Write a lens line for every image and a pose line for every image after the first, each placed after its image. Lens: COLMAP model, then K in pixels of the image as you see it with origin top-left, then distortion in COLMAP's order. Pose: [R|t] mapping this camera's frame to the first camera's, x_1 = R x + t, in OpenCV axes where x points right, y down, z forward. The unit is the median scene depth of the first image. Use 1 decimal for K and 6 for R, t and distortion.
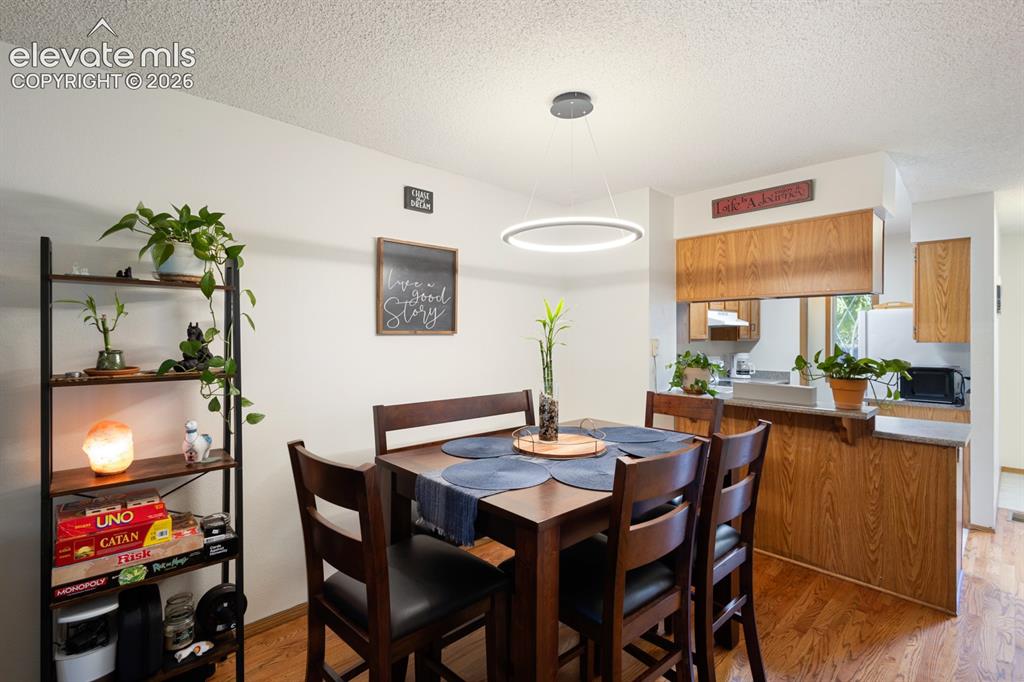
lens RADIAL K [[468.5, 0, 511.5], [0, 468.5, 339.5], [0, 0, 1]] dist [0.000780, 0.000085]
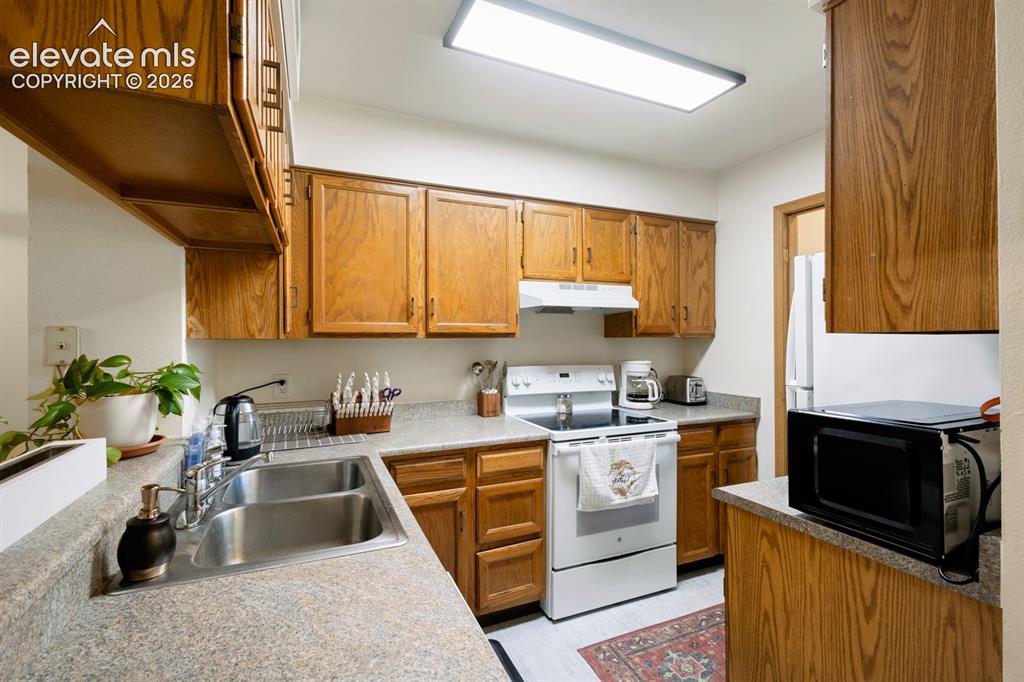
lens RADIAL K [[468.5, 0, 514.9], [0, 468.5, 341.7], [0, 0, 1]] dist [0.000780, 0.000085]
pose [[0.944707, -0.004649, -0.327882, 0.793163], [0.003791, 0.999988, -0.003256, 0.012577], [0.327893, 0.001833, 0.944713, 0.664973]]
